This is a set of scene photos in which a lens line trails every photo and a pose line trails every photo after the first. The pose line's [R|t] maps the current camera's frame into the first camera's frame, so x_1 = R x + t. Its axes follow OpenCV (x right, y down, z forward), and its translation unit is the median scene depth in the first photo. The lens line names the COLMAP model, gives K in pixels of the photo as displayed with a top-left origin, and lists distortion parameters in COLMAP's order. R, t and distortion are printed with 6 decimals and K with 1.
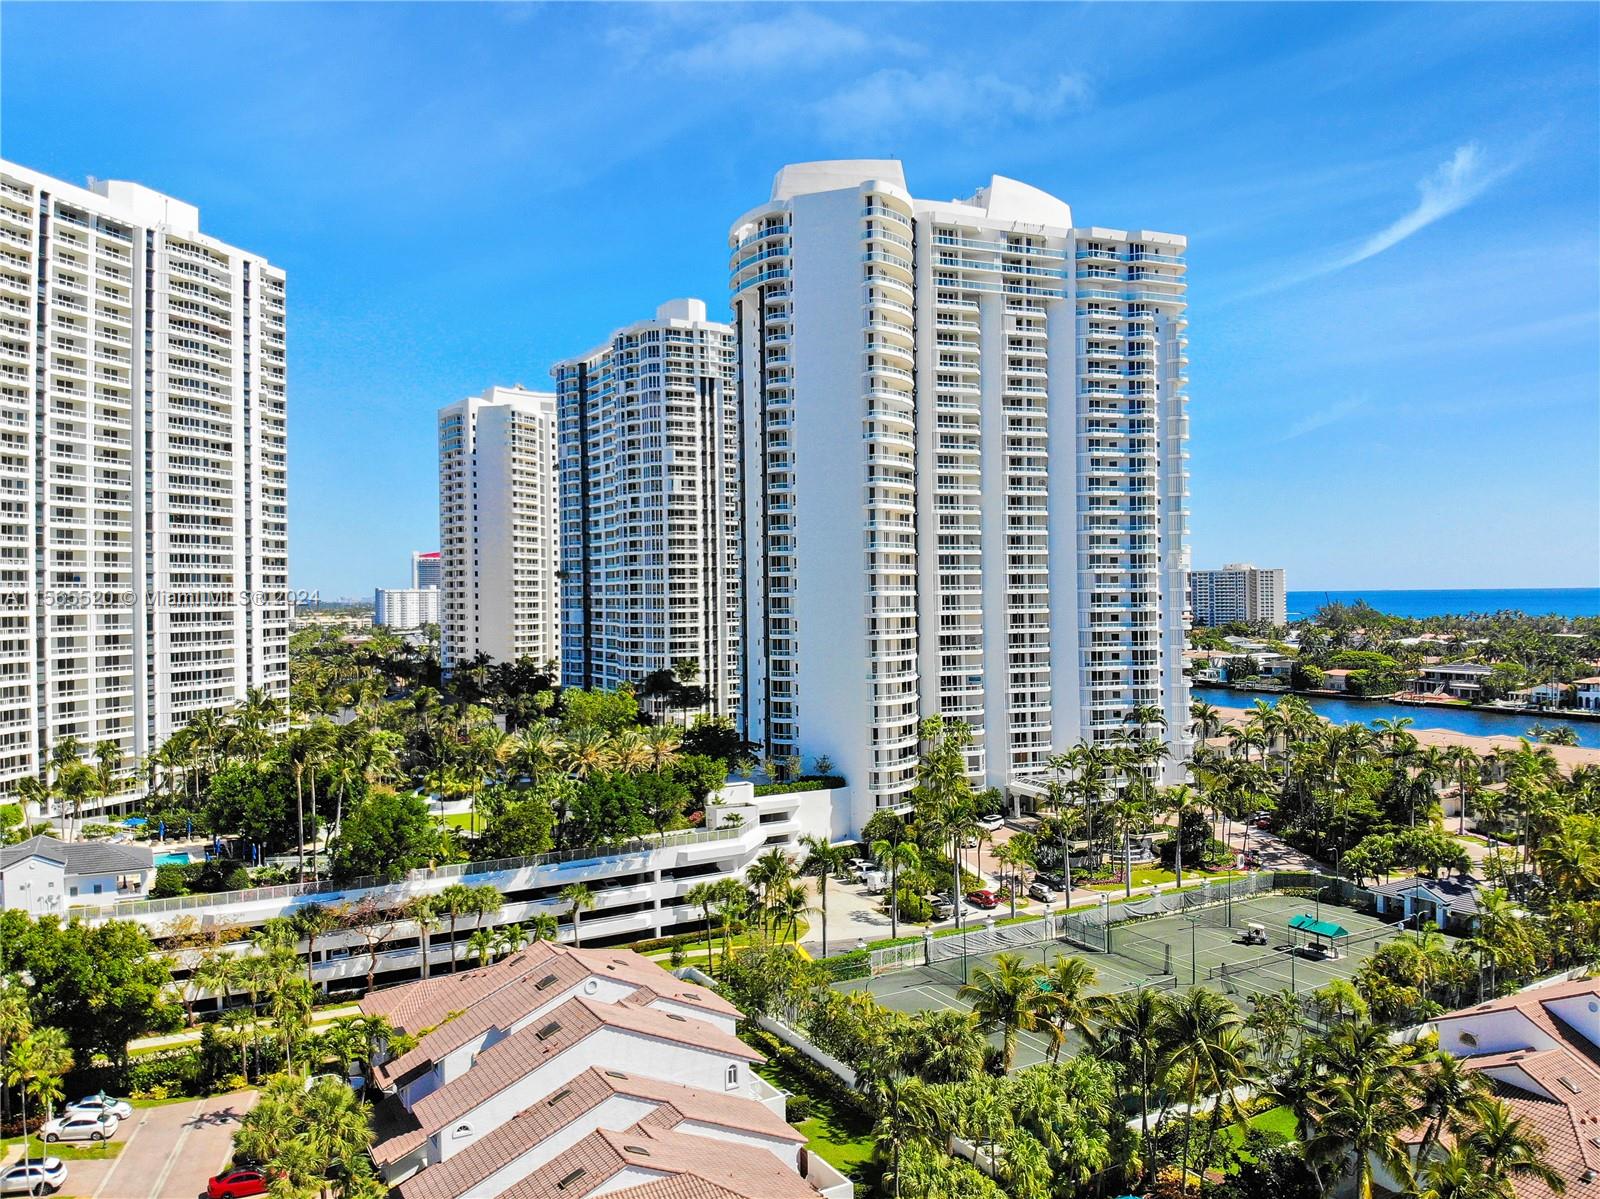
lens RADIAL K [[1171.3, 0, 805.9], [0, 1171.3, 590.7], [0, 0, 1]] dist [0.085165, -0.202406]
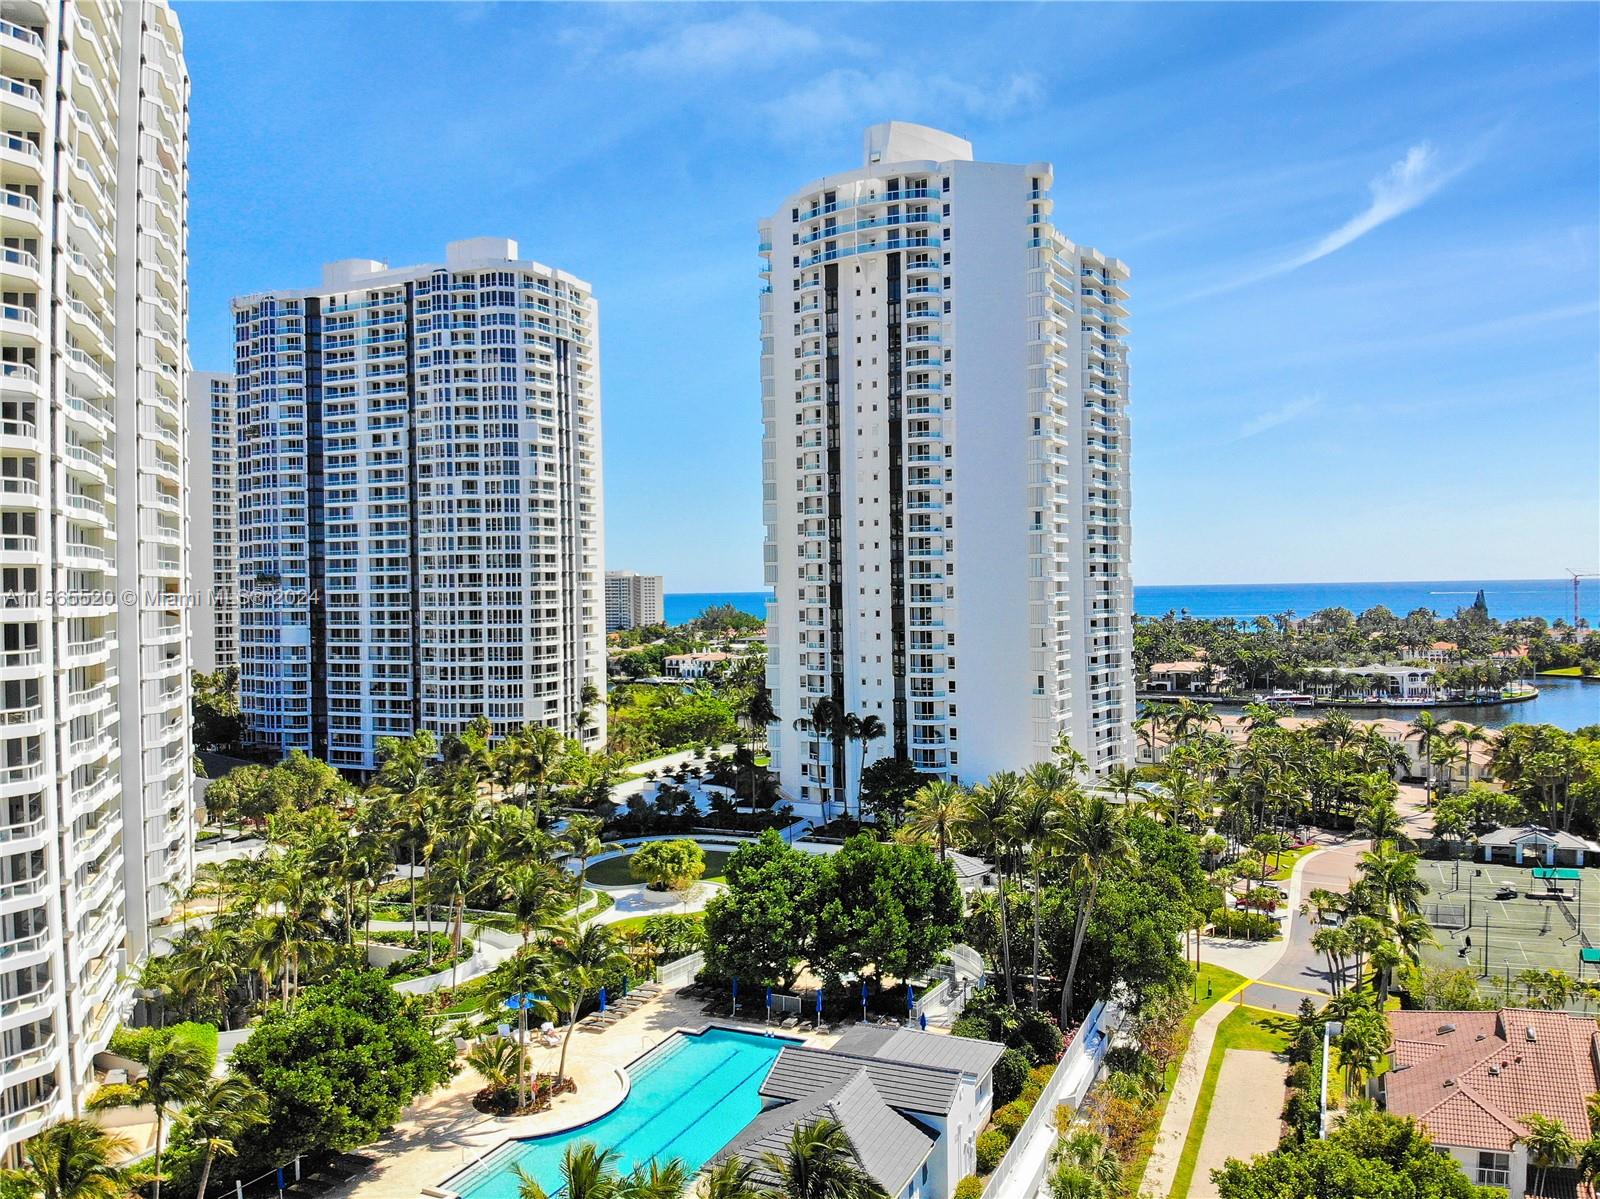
lens RADIAL K [[1171.3, 0, 802.9], [0, 1171.3, 595.6], [0, 0, 1]] dist [0.085165, -0.202406]
pose [[0.803497, -0.003781, 0.595296, -0.574930], [0.003513, 0.999993, 0.001609, -0.004743], [-0.595298, 0.000799, 0.803505, 0.313628]]
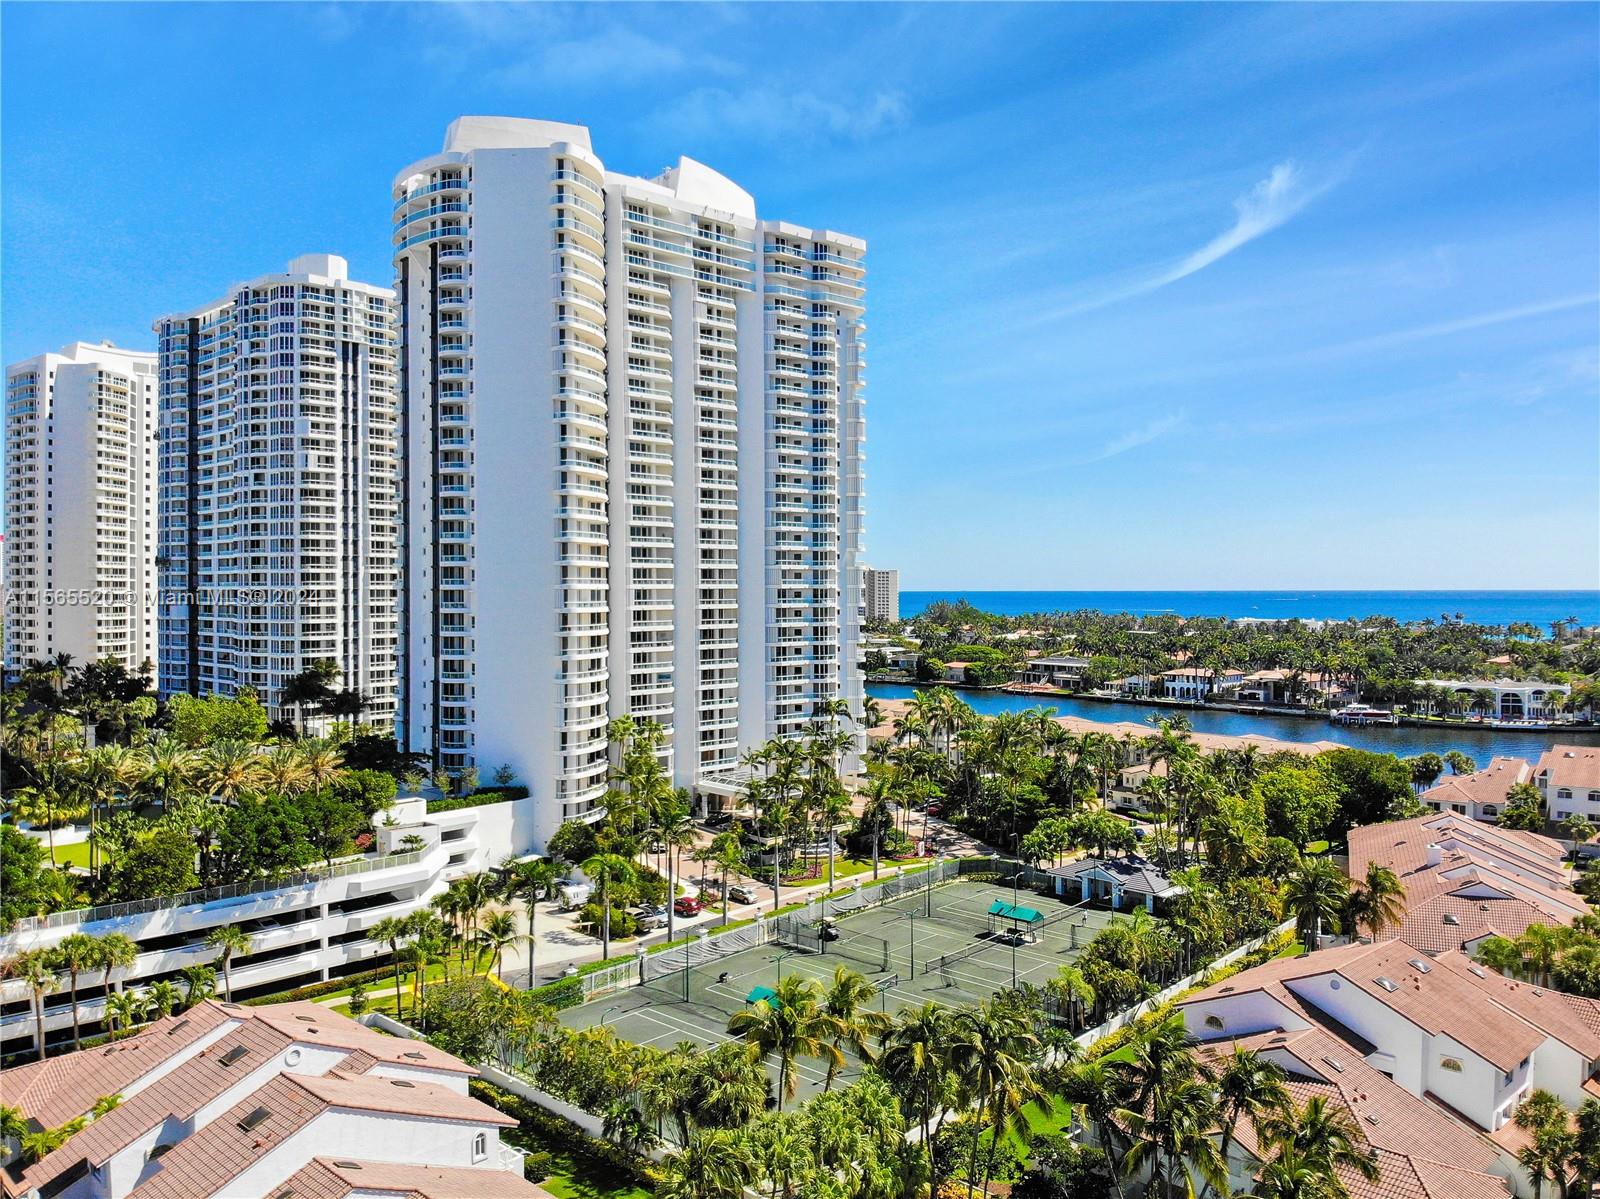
lens RADIAL K [[1171.3, 0, 811.2], [0, 1171.3, 589.3], [0, 0, 1]] dist [0.085165, -0.202406]
pose [[0.948785, 0.011571, 0.315711, -0.042948], [-0.012156, 0.999926, -0.000115, 0.002159], [-0.315689, -0.003729, 0.948855, 0.046386]]
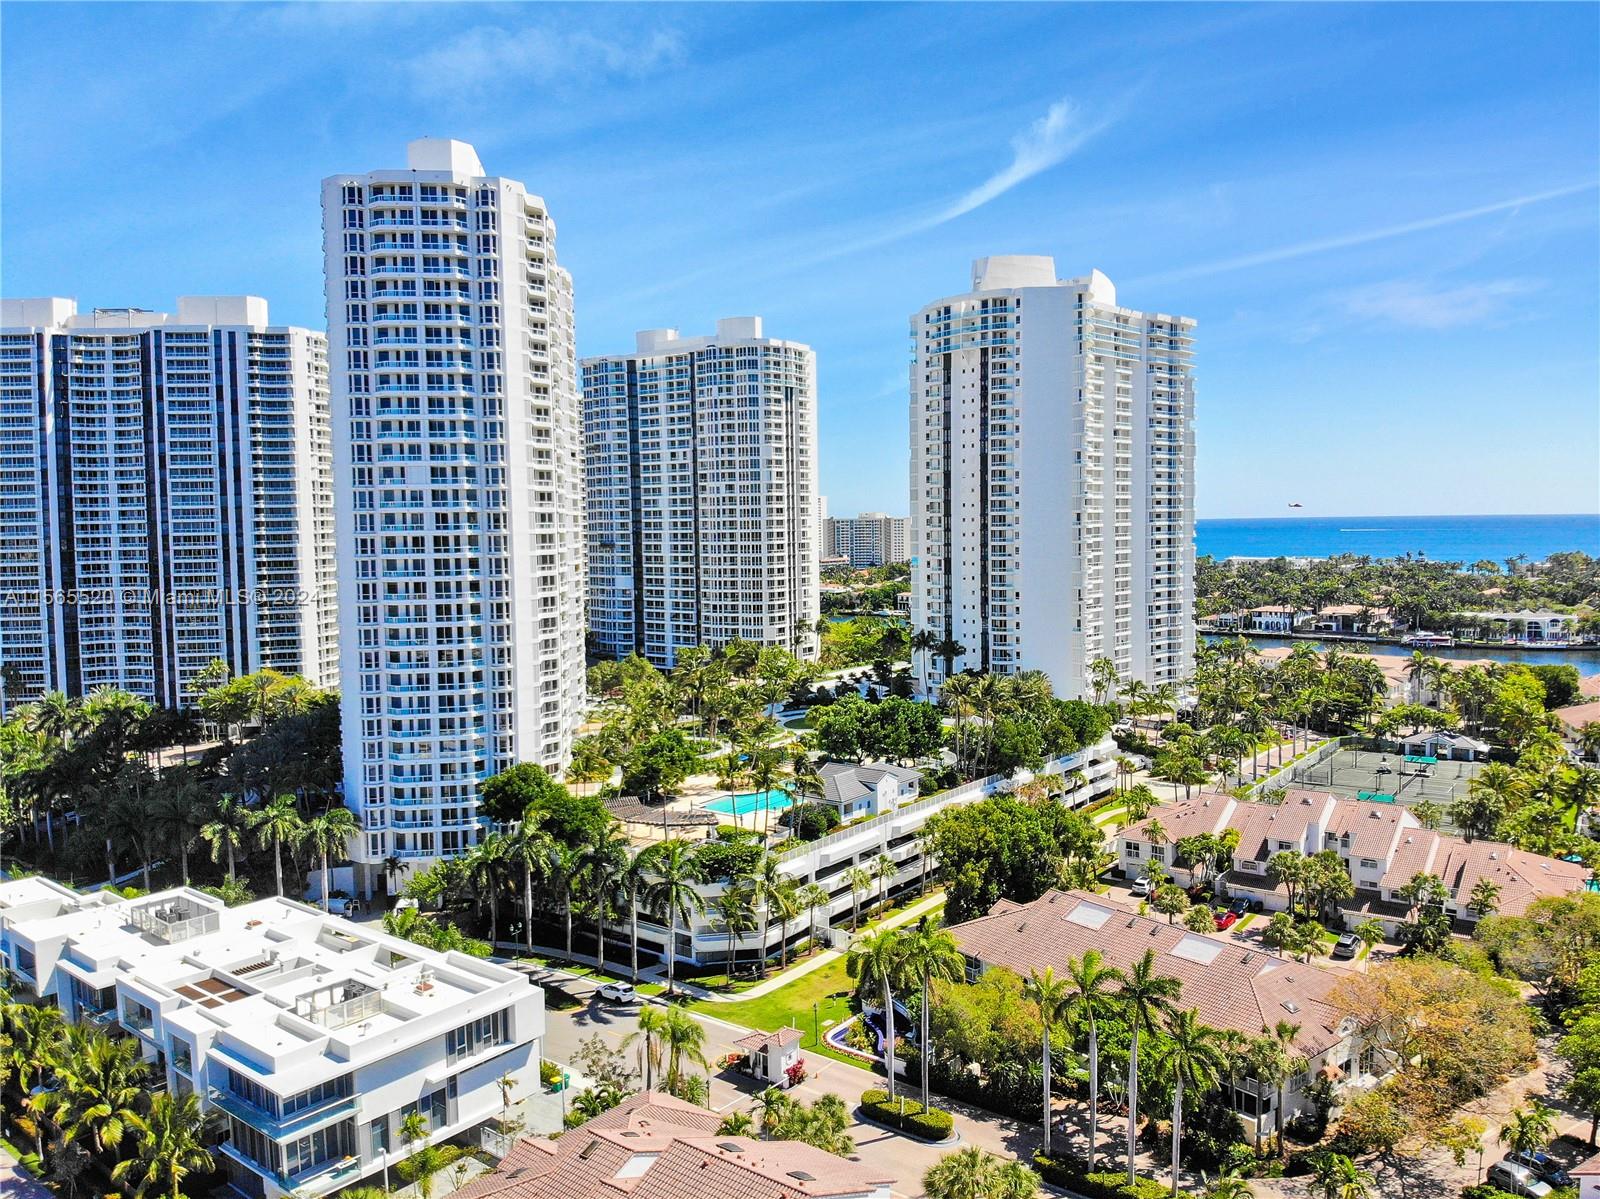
lens RADIAL K [[1171.3, 0, 795.4], [0, 1171.3, 591.8], [0, 0, 1]] dist [0.085165, -0.202406]
pose [[0.921855, -0.025095, 0.386721, -0.727590], [0.003176, 0.998357, 0.057215, -0.050445], [-0.387521, -0.051516, 0.920420, -0.179399]]
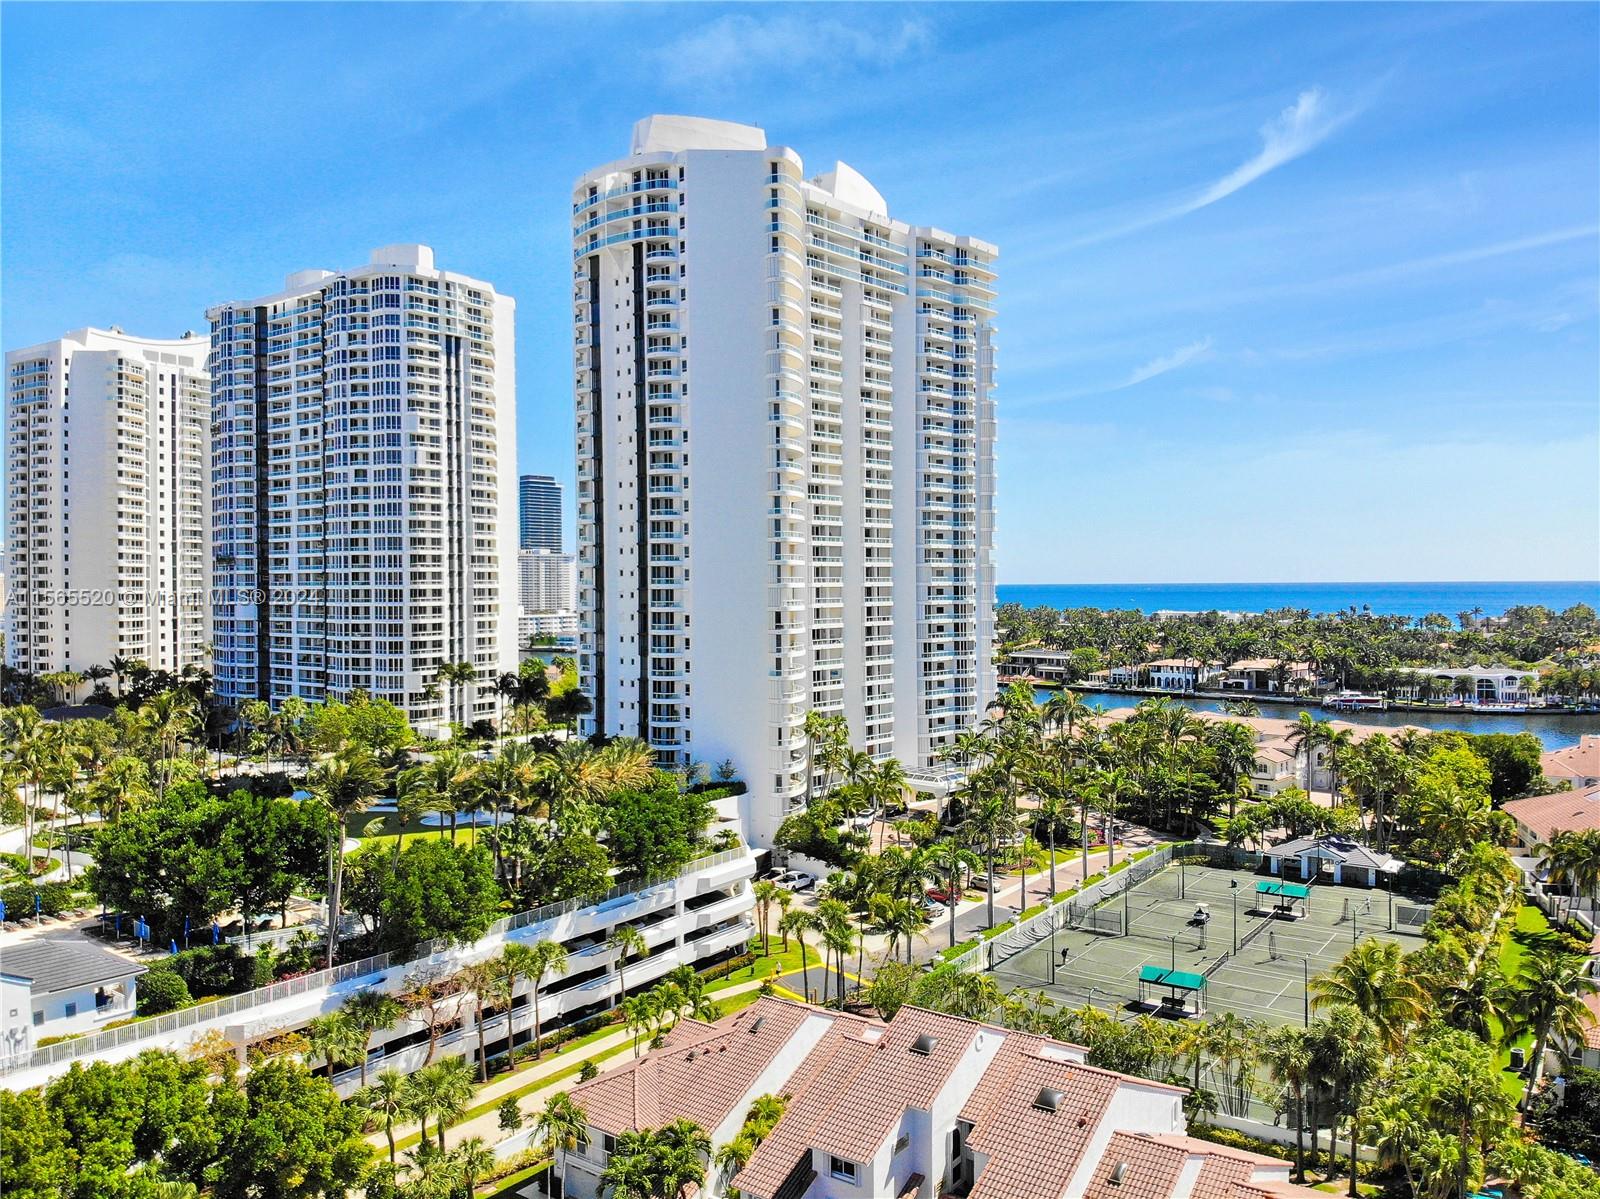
lens RADIAL K [[1171.3, 0, 808.9], [0, 1171.3, 591.9], [0, 0, 1]] dist [0.085165, -0.202406]
pose [[0.908535, 0.004661, 0.417782, -0.274801], [-0.007681, 0.999955, 0.005547, 0.002128], [-0.417737, -0.008249, 0.908530, 0.115673]]
